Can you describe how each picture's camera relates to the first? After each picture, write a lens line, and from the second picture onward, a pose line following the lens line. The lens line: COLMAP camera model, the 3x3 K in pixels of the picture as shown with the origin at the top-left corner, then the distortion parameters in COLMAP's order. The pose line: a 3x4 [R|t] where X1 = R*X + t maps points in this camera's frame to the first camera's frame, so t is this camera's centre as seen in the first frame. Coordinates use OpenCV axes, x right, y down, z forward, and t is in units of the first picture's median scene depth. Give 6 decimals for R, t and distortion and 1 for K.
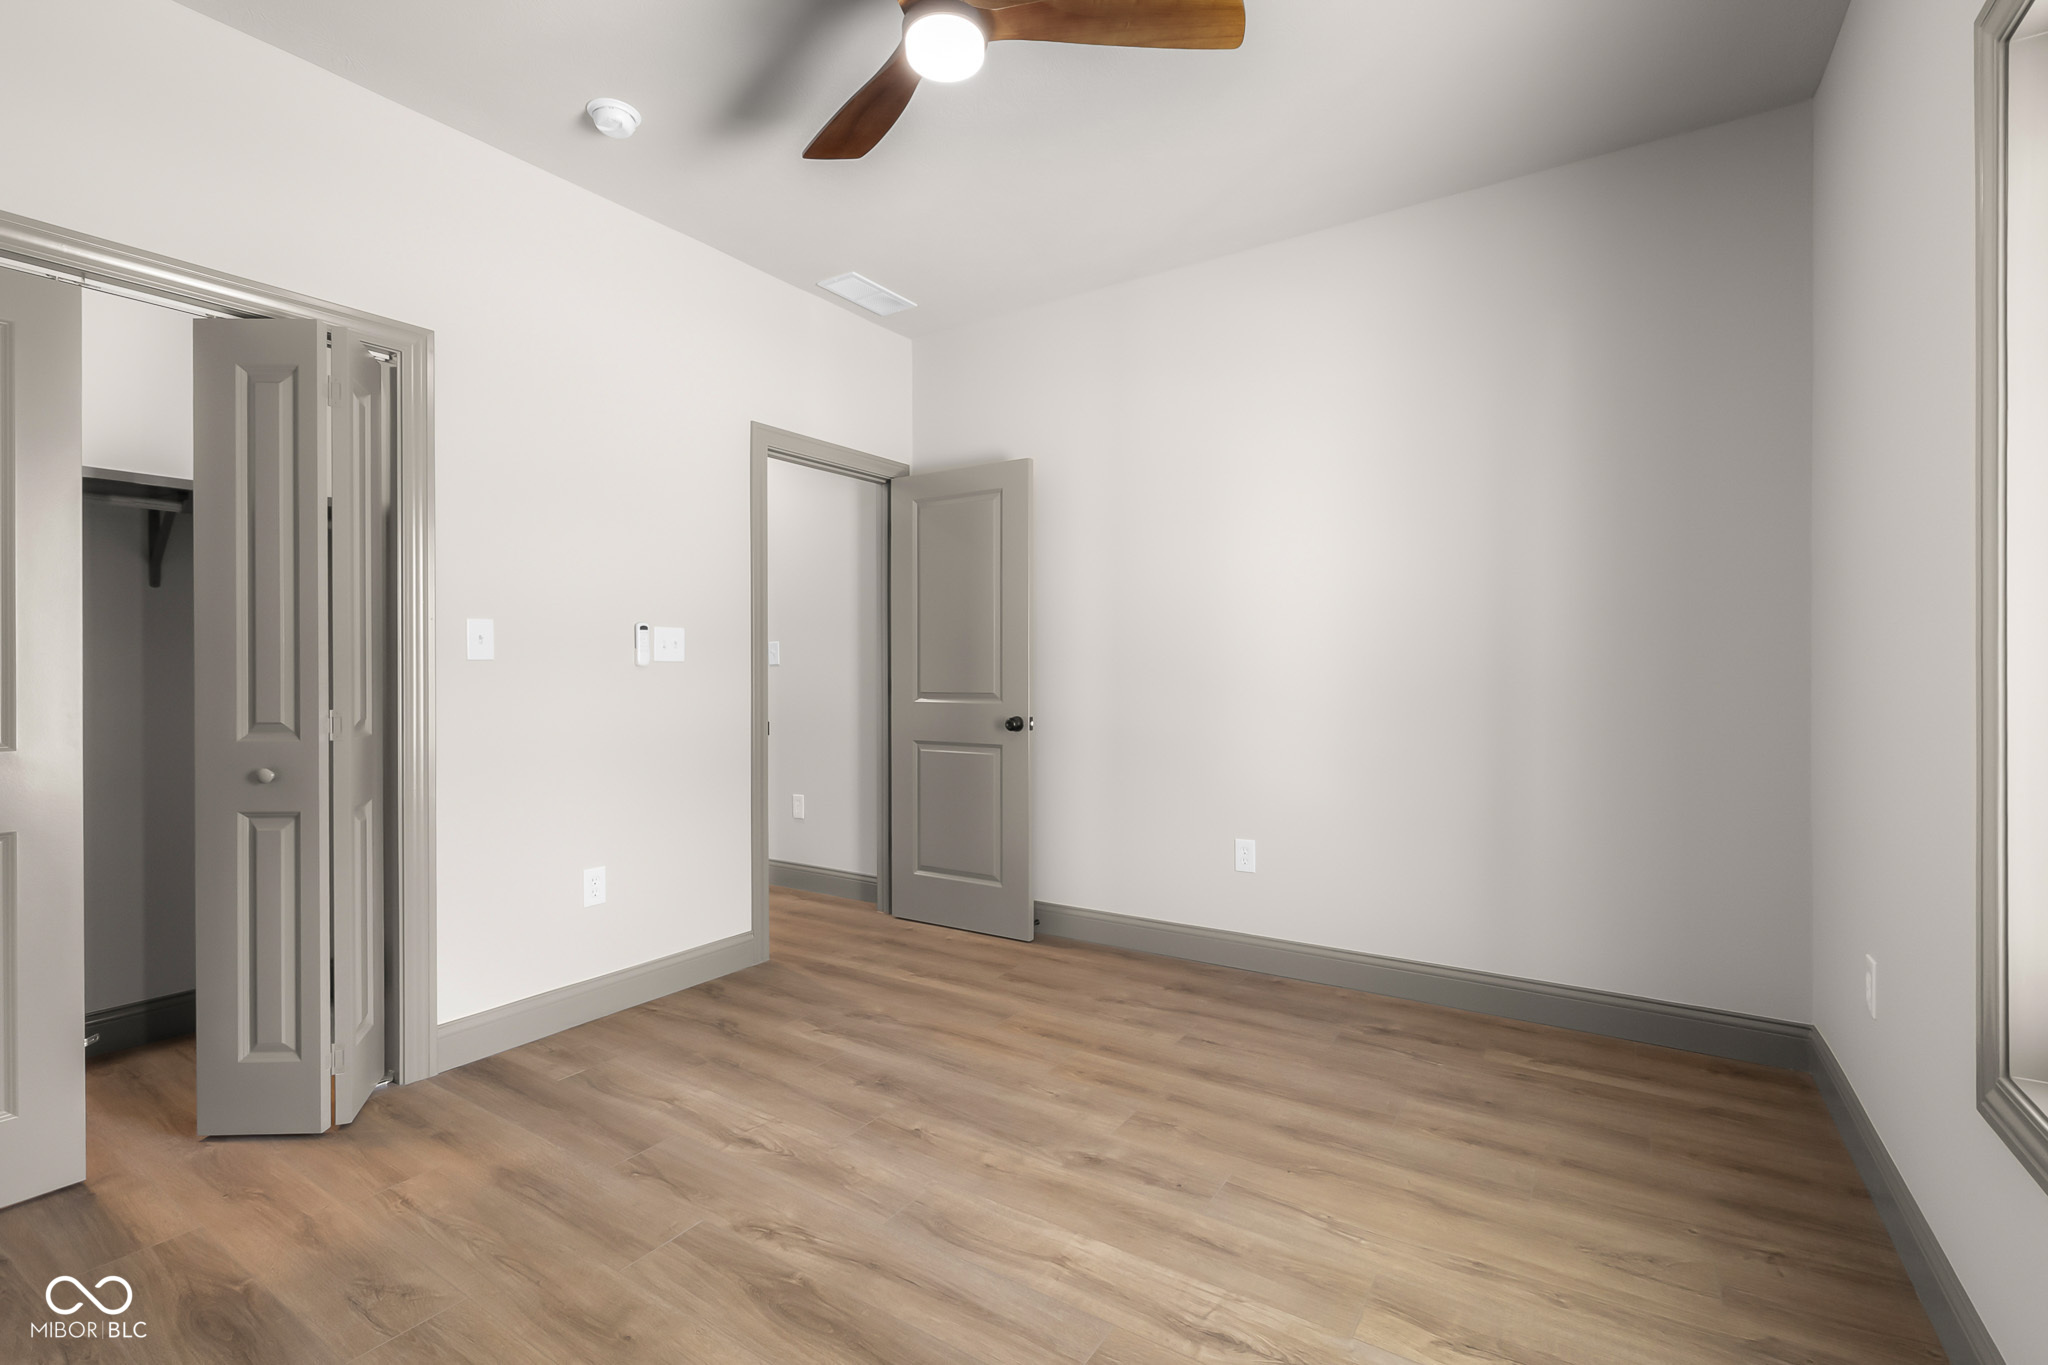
lens RADIAL K [[907.2, 0, 1026.2], [0, 907.2, 678.0], [0, 0, 1]] dist [-0.003390, 0.000335]
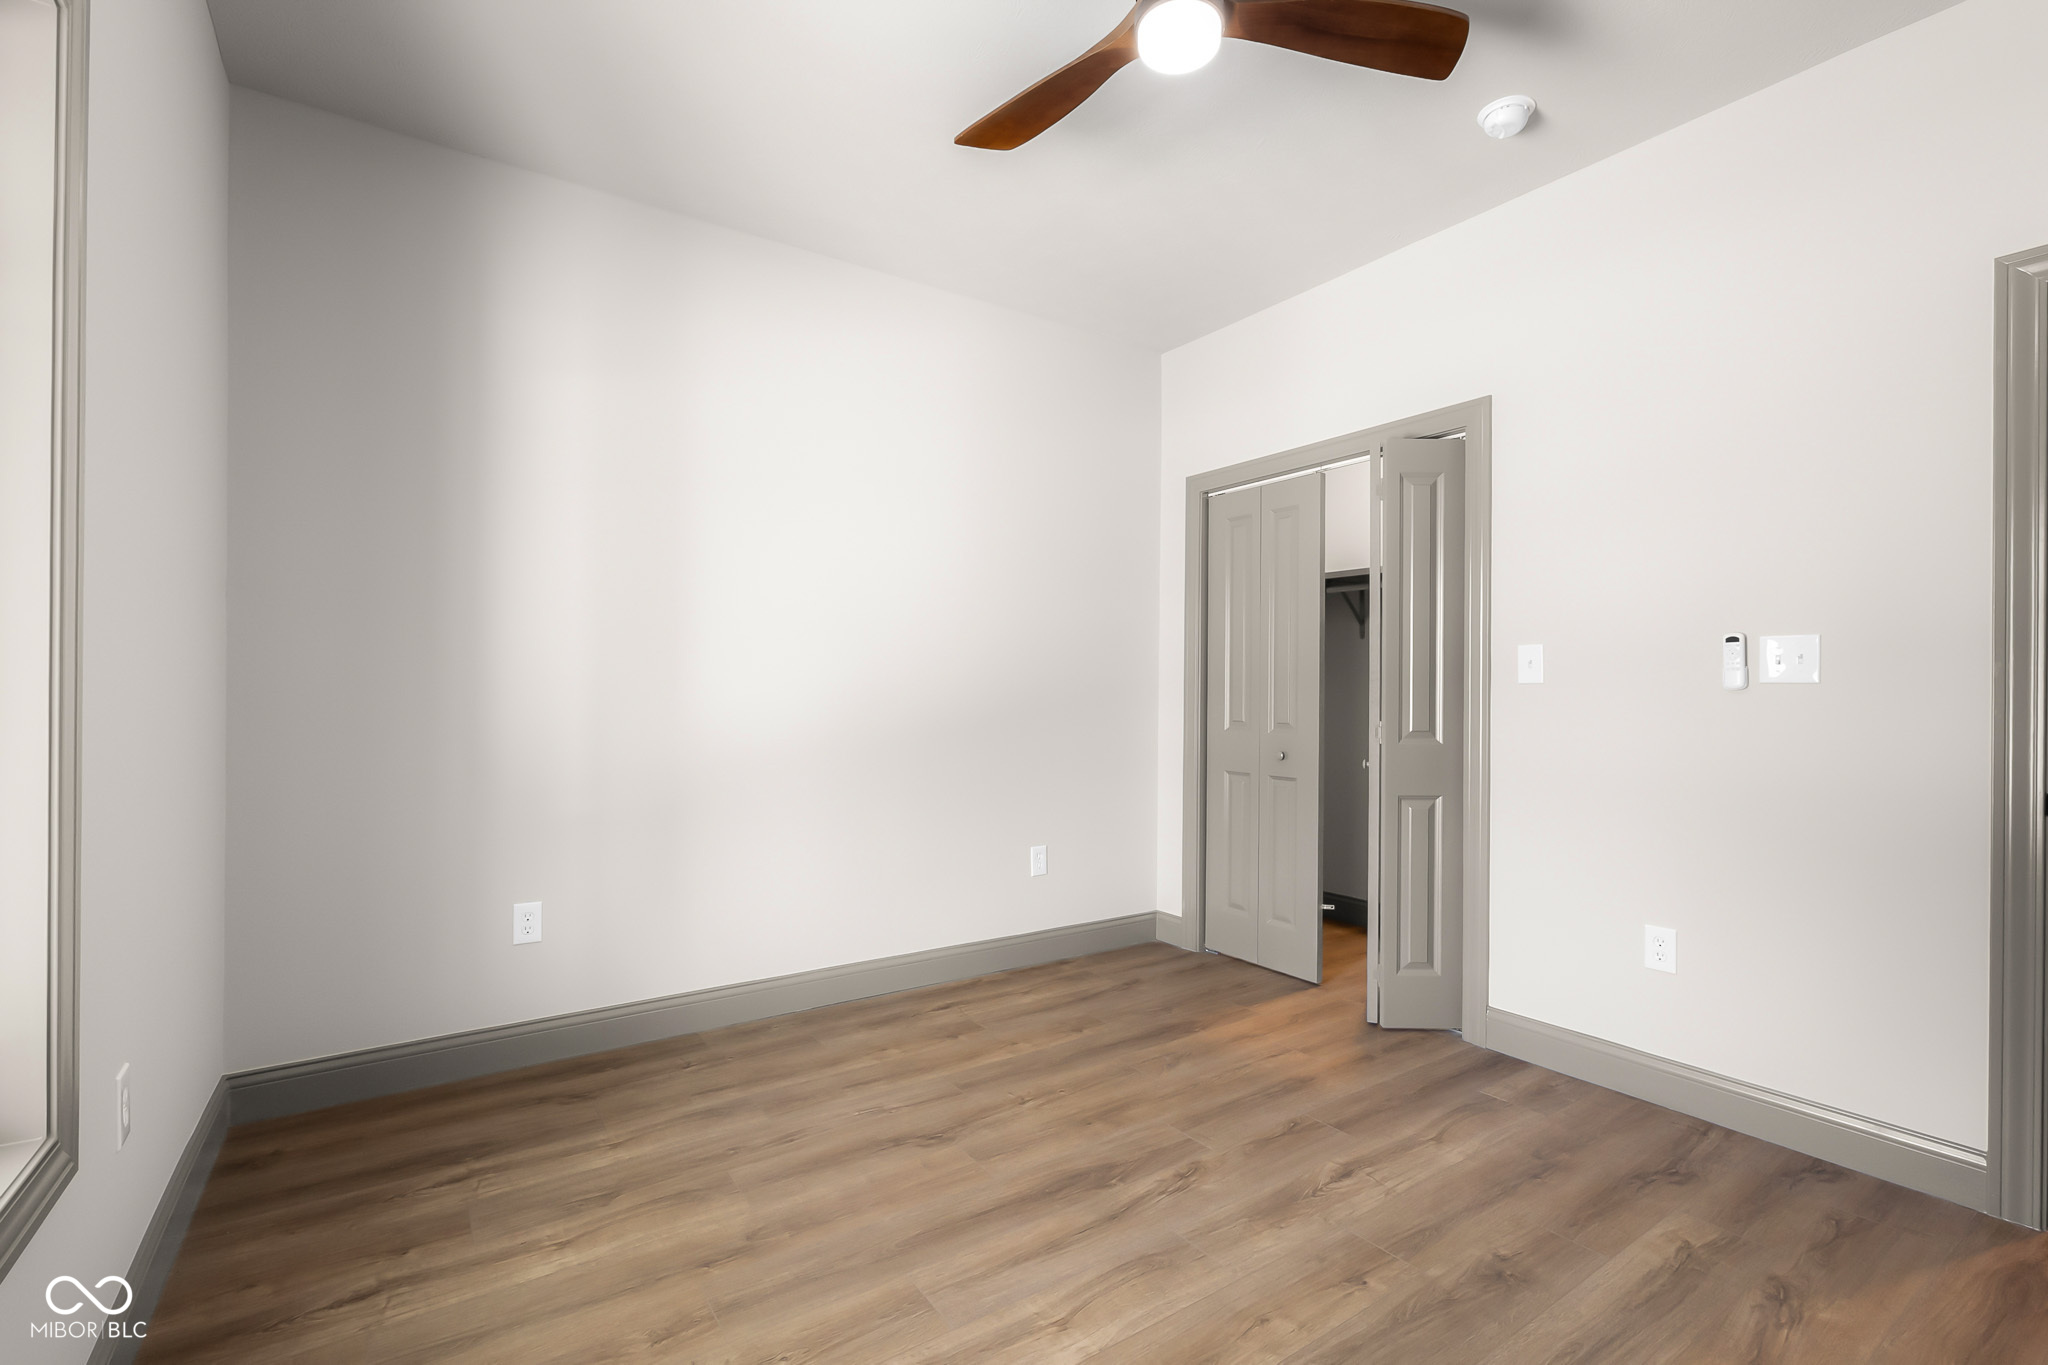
lens RADIAL K [[919.5, 0, 1024.0], [0, 919.5, 682.5], [0, 0, 1]] dist [-0.001453, -0.000385]
pose [[-0.380655, -0.006272, -0.924696, 0.773710], [-0.014358, 0.999897, -0.000872, -0.014473], [0.924606, 0.012945, -0.380706, 1.090766]]
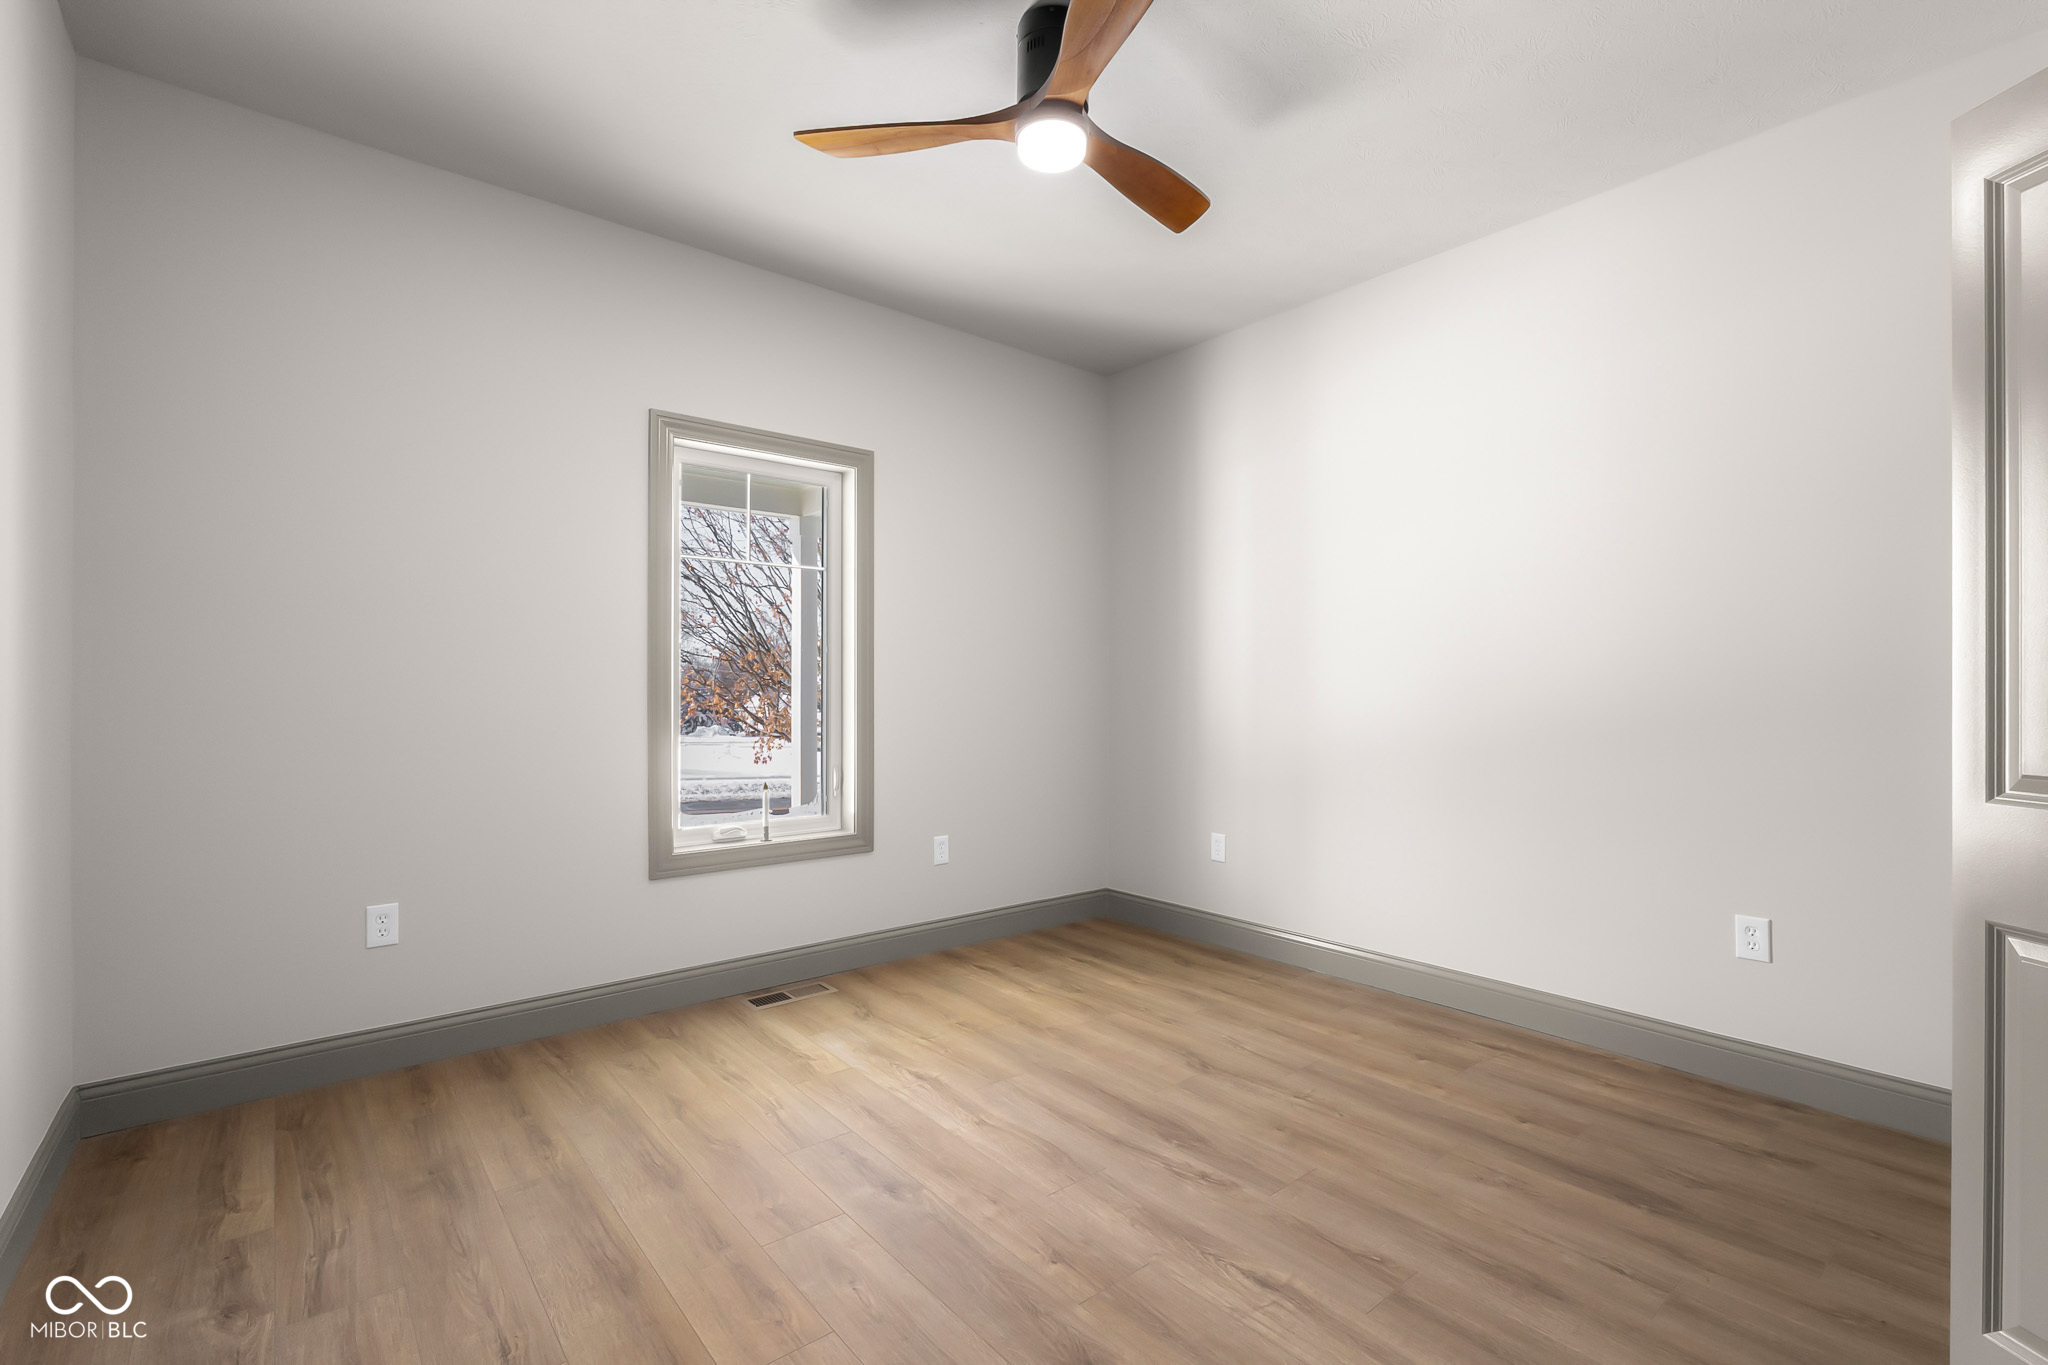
lens RADIAL K [[898.9, 0, 1024.2], [0, 898.9, 676.3], [0, 0, 1]] dist [-0.004181, 0.000209]
pose [[-0.954488, 0.006739, 0.298172, -0.356727], [0.005112, 0.999967, -0.006235, -0.015731], [-0.298205, -0.004427, -0.954492, 1.882641]]
